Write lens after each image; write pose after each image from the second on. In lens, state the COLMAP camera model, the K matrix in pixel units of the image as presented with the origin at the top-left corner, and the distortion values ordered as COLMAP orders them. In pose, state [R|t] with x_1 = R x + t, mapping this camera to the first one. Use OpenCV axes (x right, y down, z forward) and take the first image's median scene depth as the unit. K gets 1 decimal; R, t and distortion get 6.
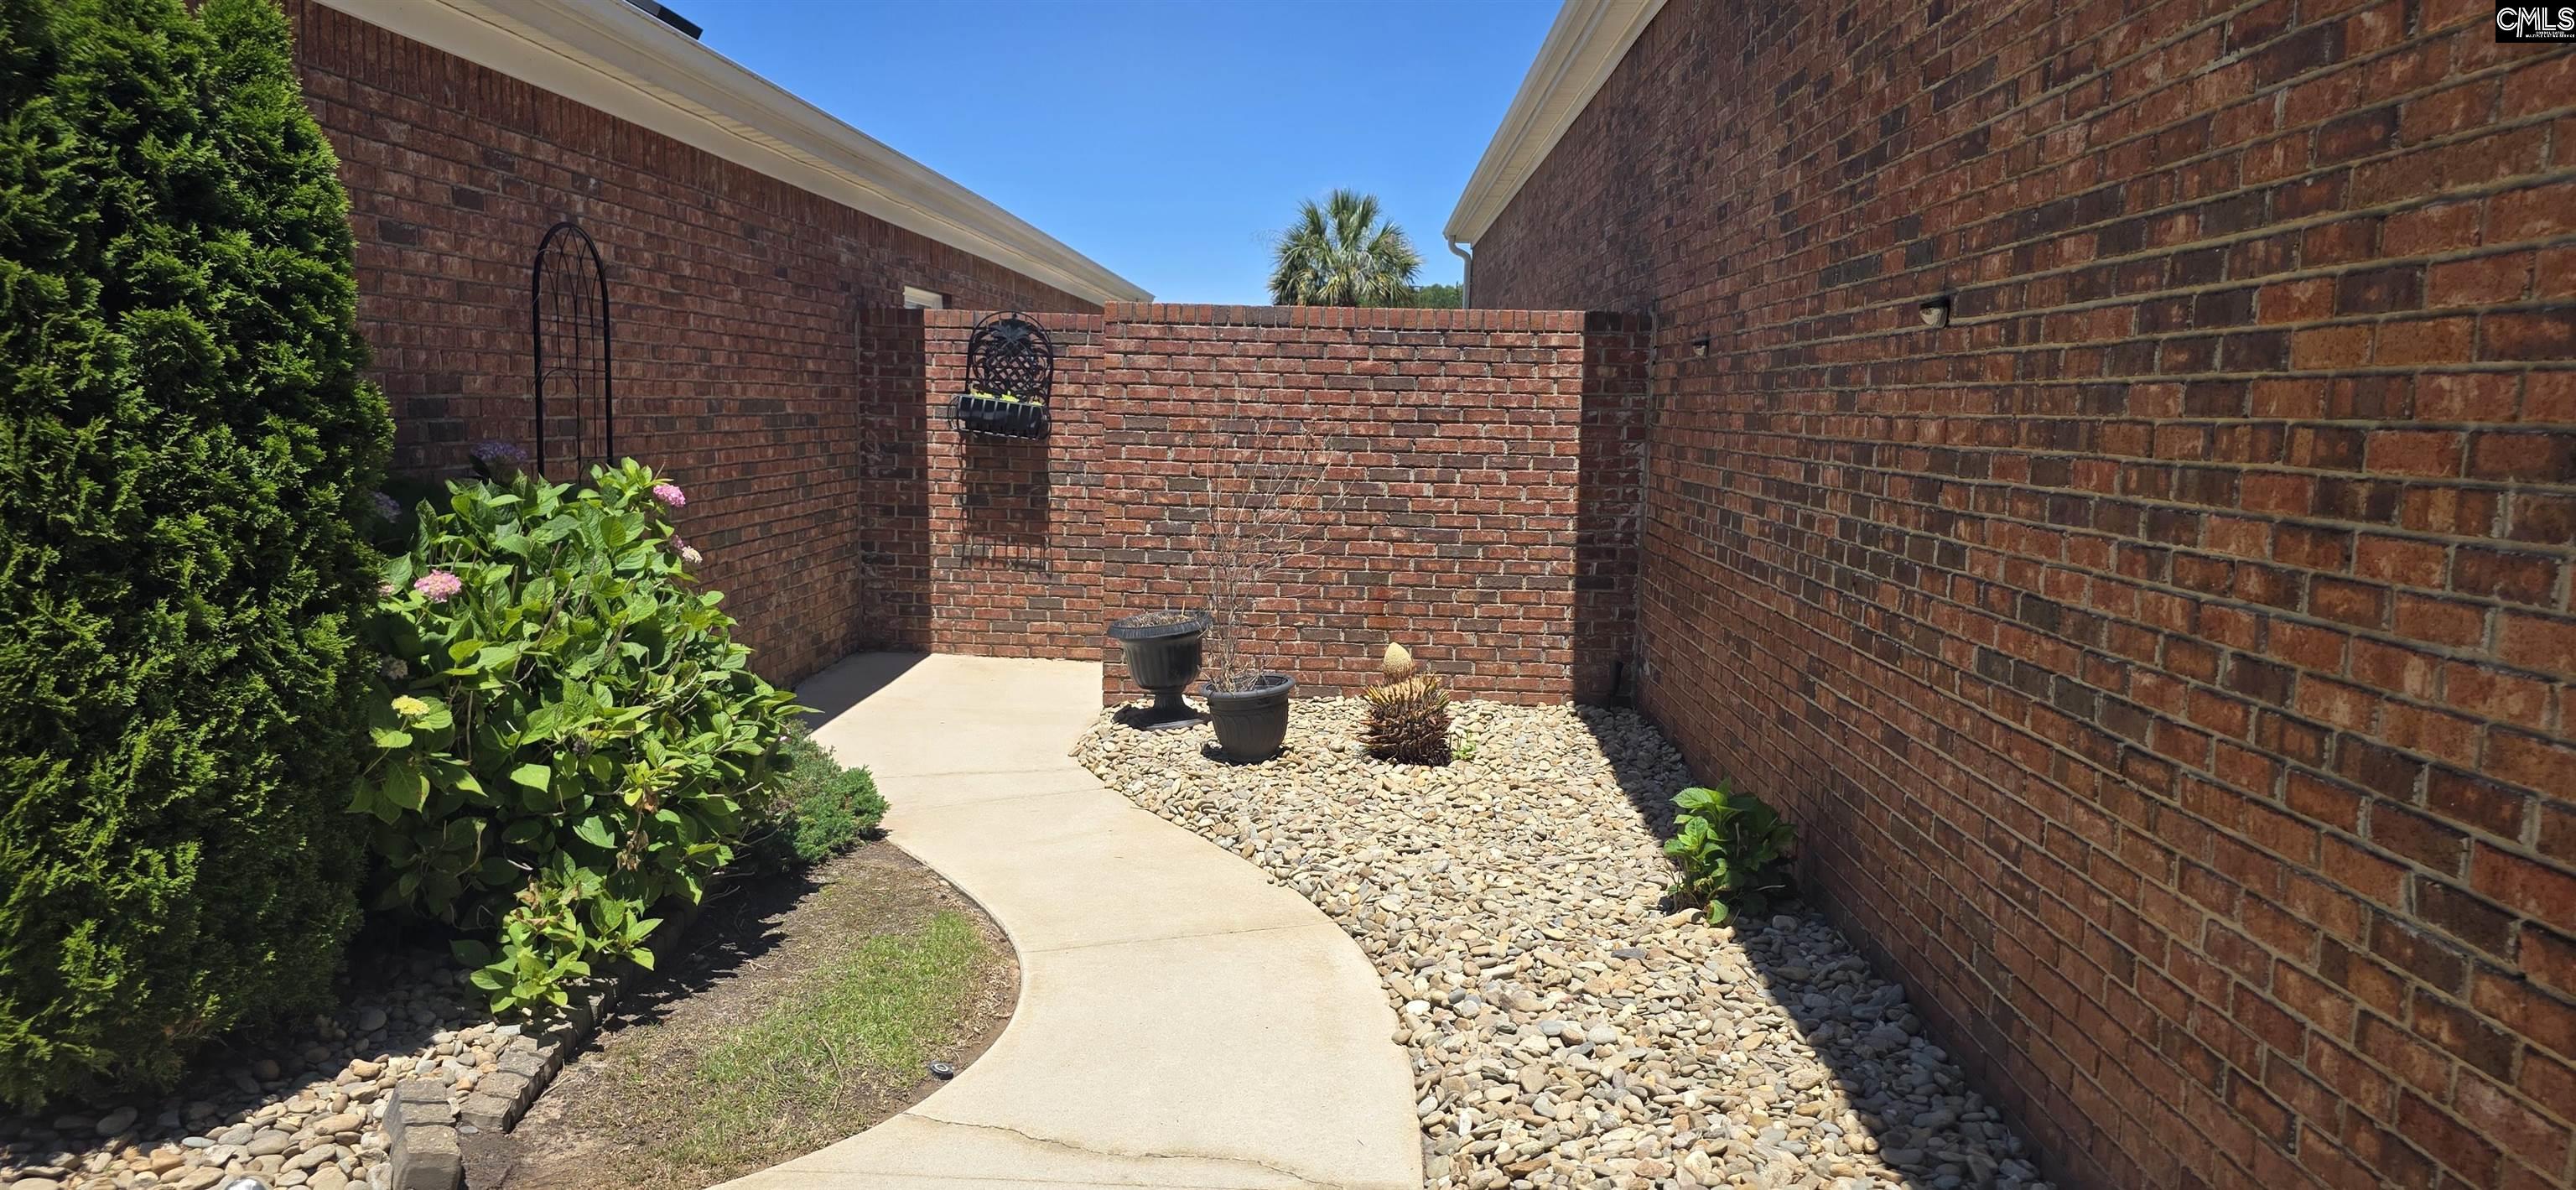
lens RADIAL K [[1671.9, 0, 1288.8], [0, 1671.9, 601.3], [0, 0, 1]] dist [0.005805, -0.007286]
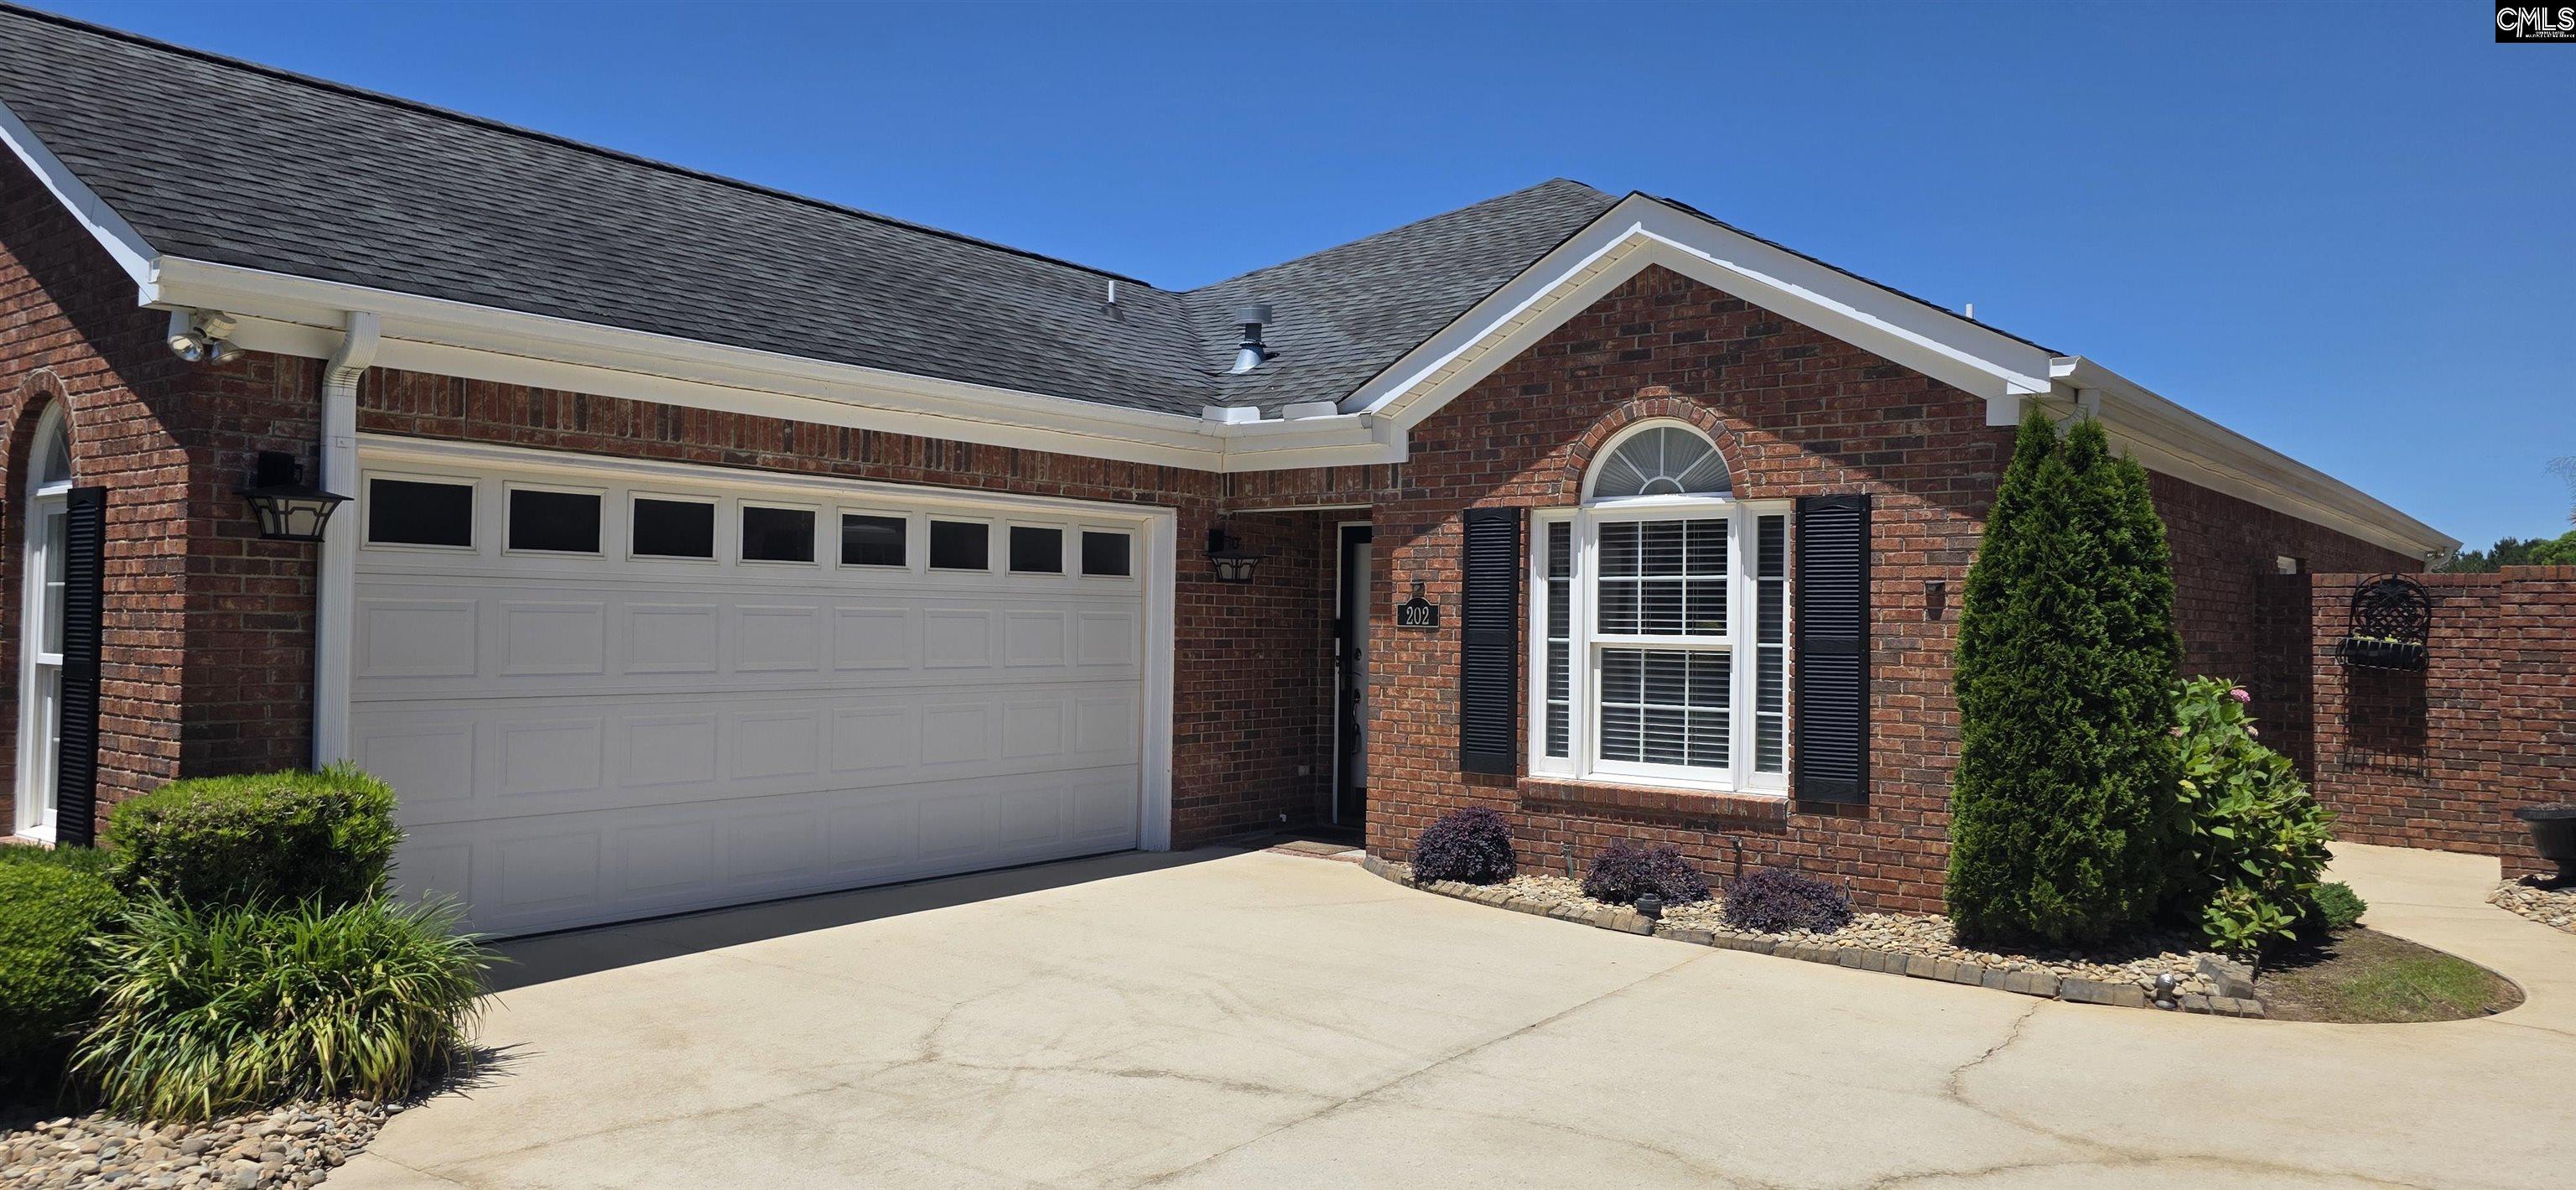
lens RADIAL K [[1671.9, 0, 1271.8], [0, 1671.9, 584.3], [0, 0, 1]] dist [0.005805, -0.007286]
pose [[0.788359, -0.031301, -0.614418, -0.062004], [-0.066922, 0.988416, -0.136222, 0.081572], [0.611565, 0.148509, 0.777132, -0.627881]]
